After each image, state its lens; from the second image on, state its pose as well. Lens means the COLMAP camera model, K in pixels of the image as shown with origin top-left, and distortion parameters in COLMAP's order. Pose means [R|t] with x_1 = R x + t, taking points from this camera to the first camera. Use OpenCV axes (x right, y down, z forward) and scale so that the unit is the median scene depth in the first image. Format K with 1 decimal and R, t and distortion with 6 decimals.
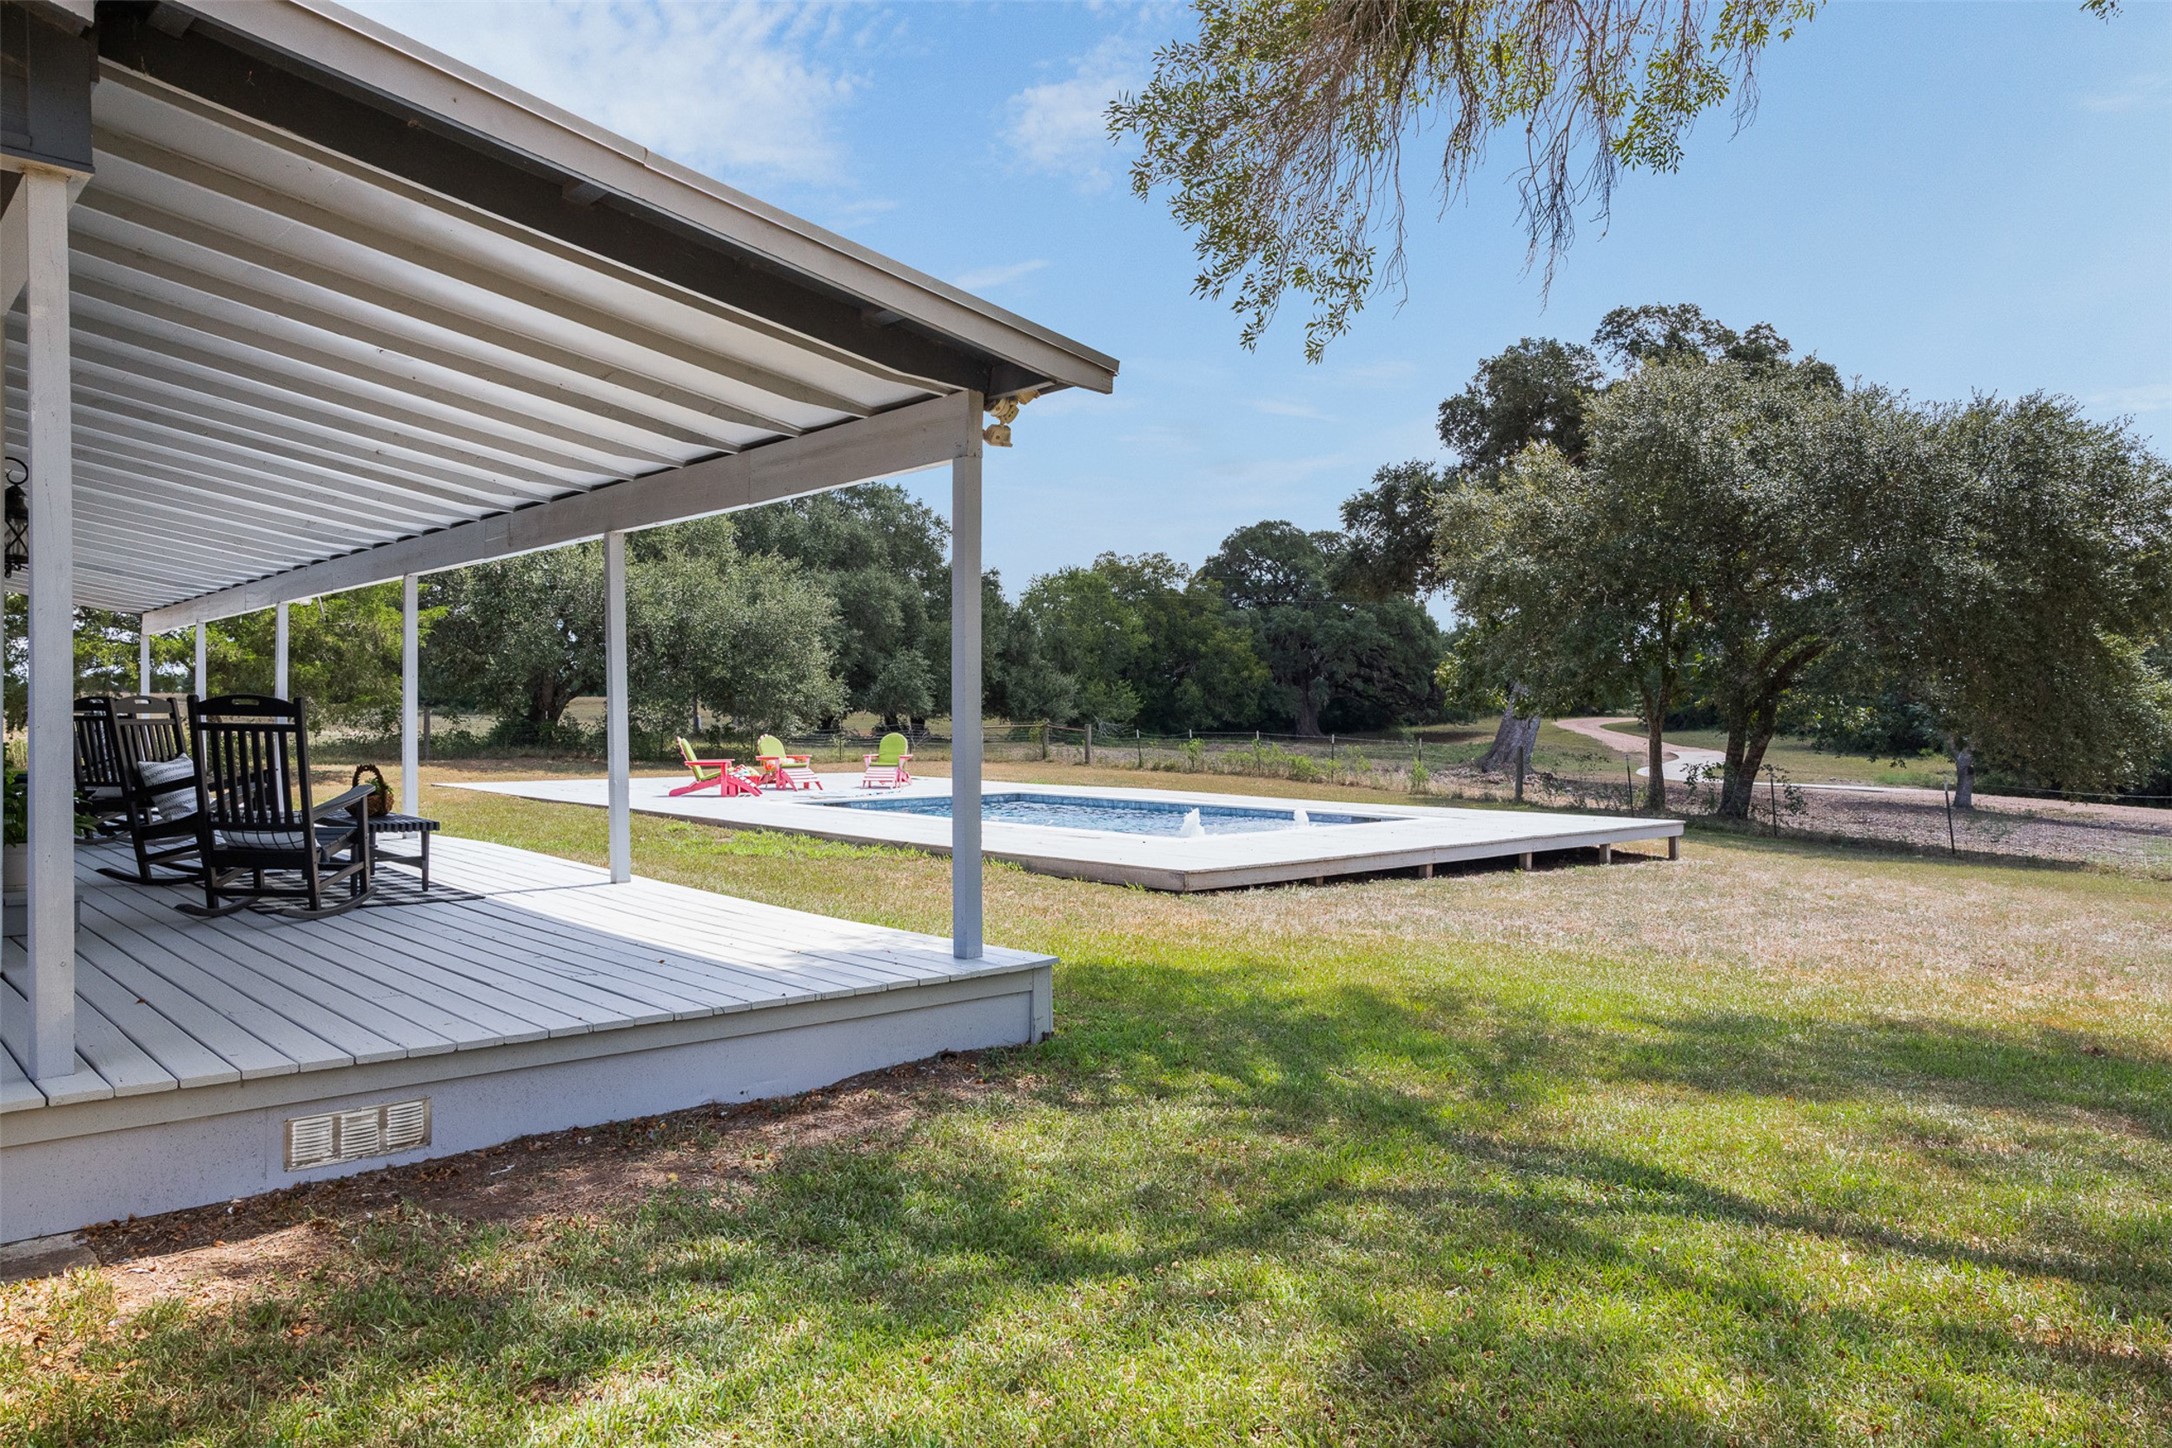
lens RADIAL K [[1484.5, 0, 1086.0], [0, 1484.5, 724.0], [0, 0, 1]] dist [-0.001371, 0.000003]
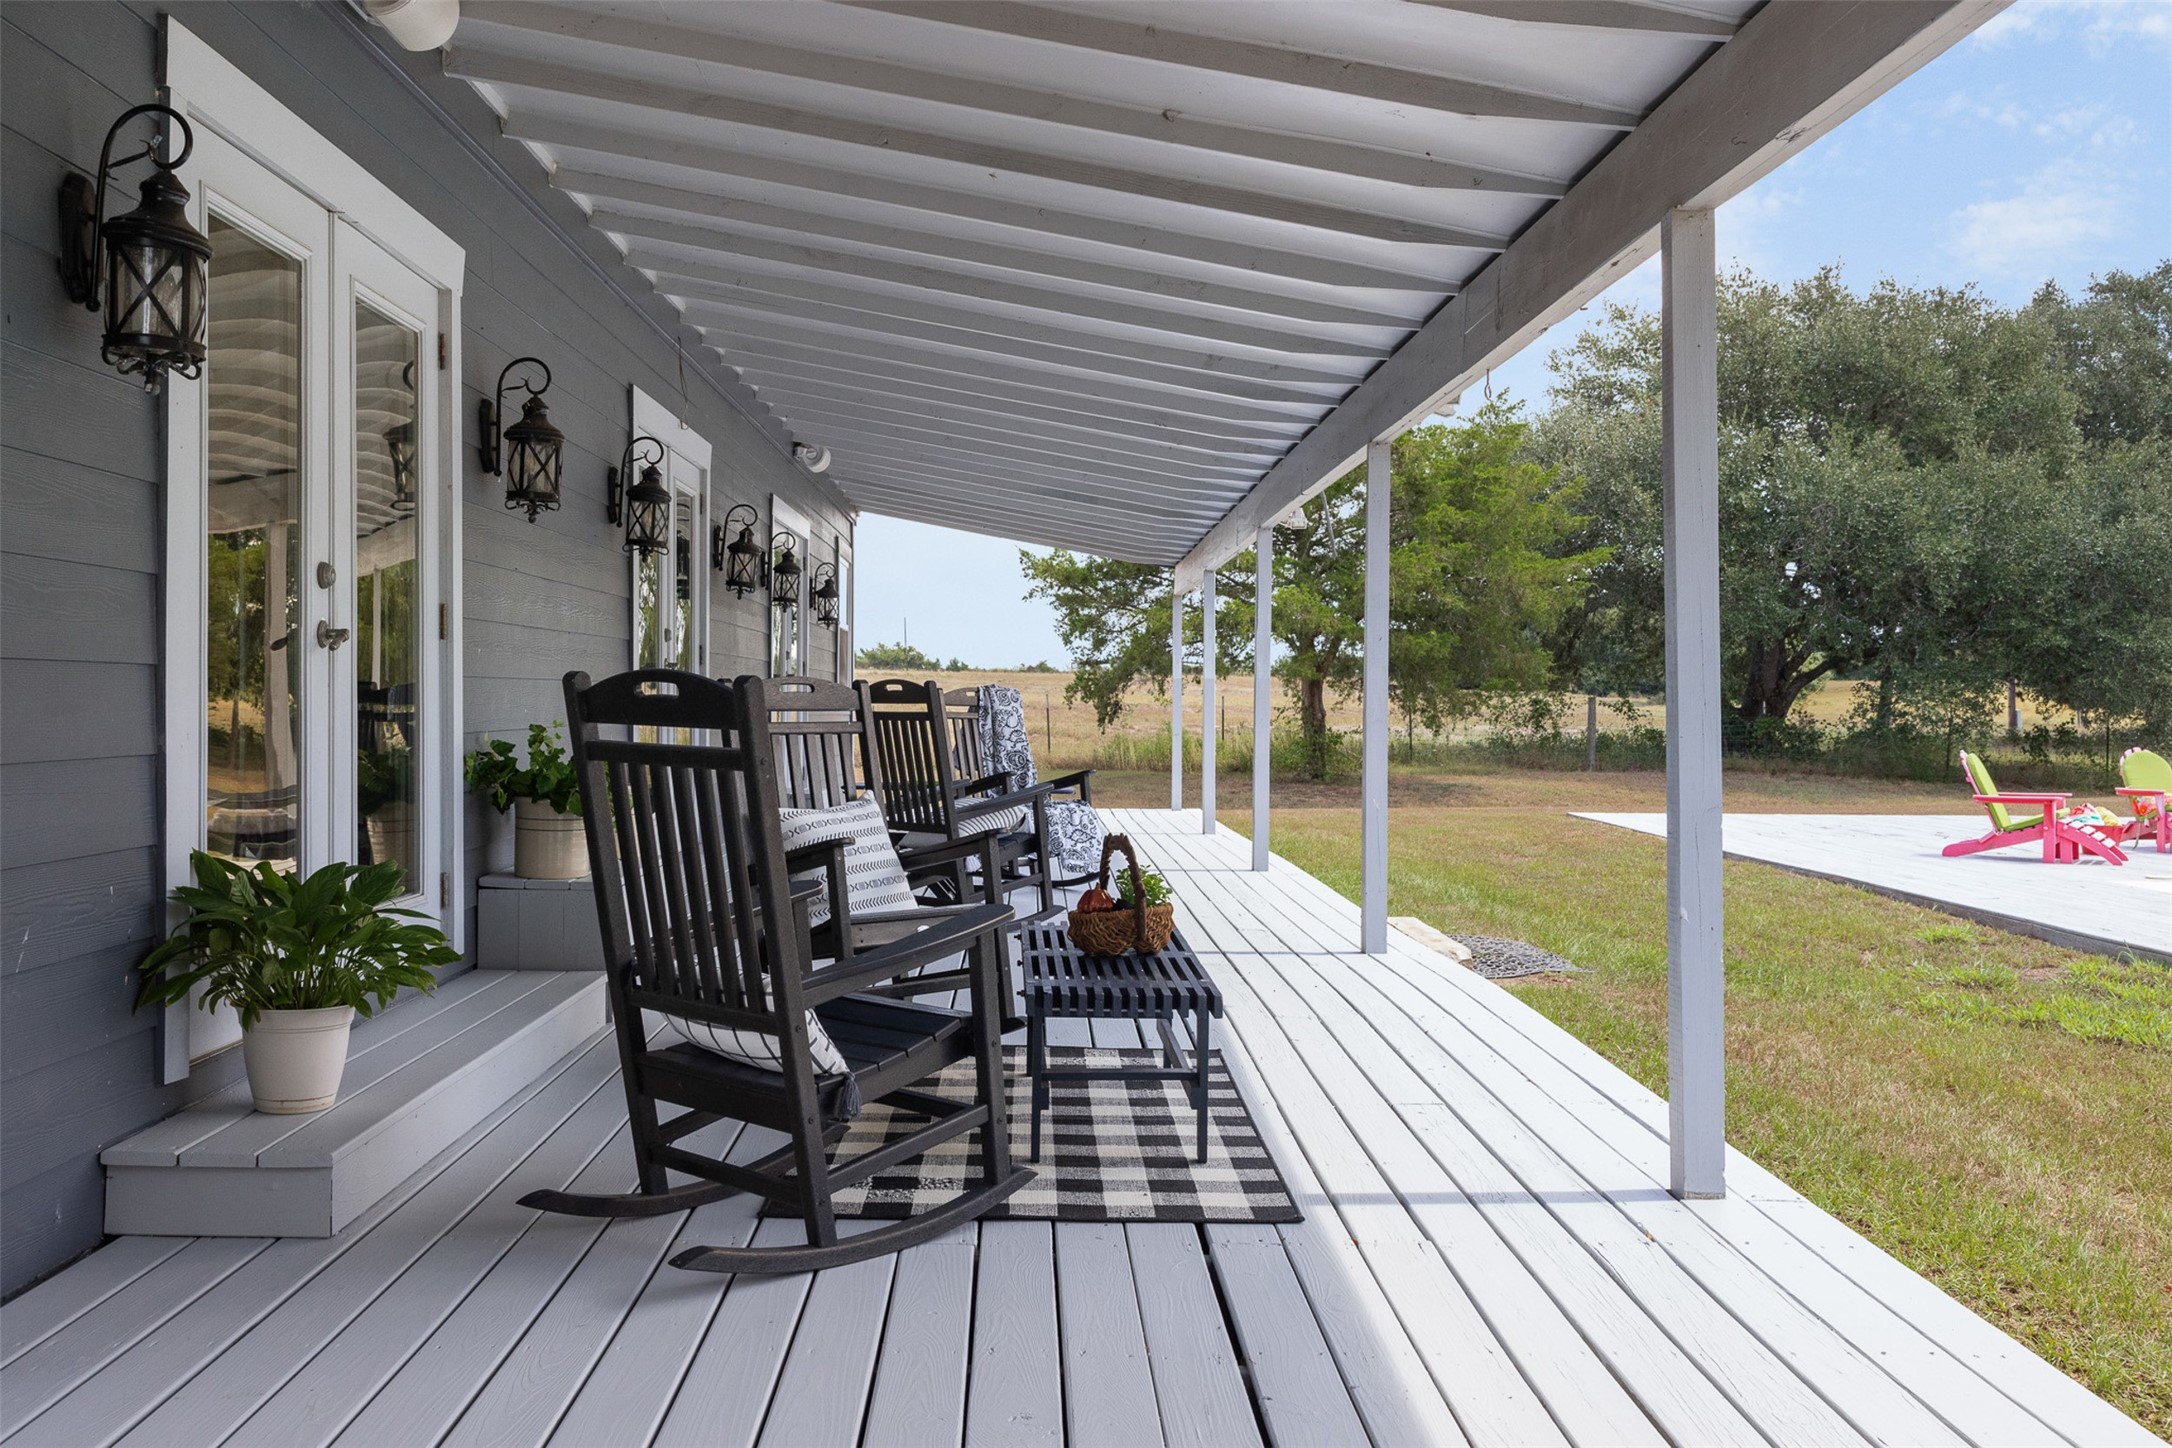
lens RADIAL K [[1933.4, 0, 1086.0], [0, 1933.4, 724.0], [0, 0, 1]] dist [0.012247, 0.019813]
pose [[0.761546, 0.011117, -0.648016, -0.034282], [-0.008844, 0.999938, 0.006761, -0.002132], [0.648051, 0.000582, 0.761597, 0.150463]]
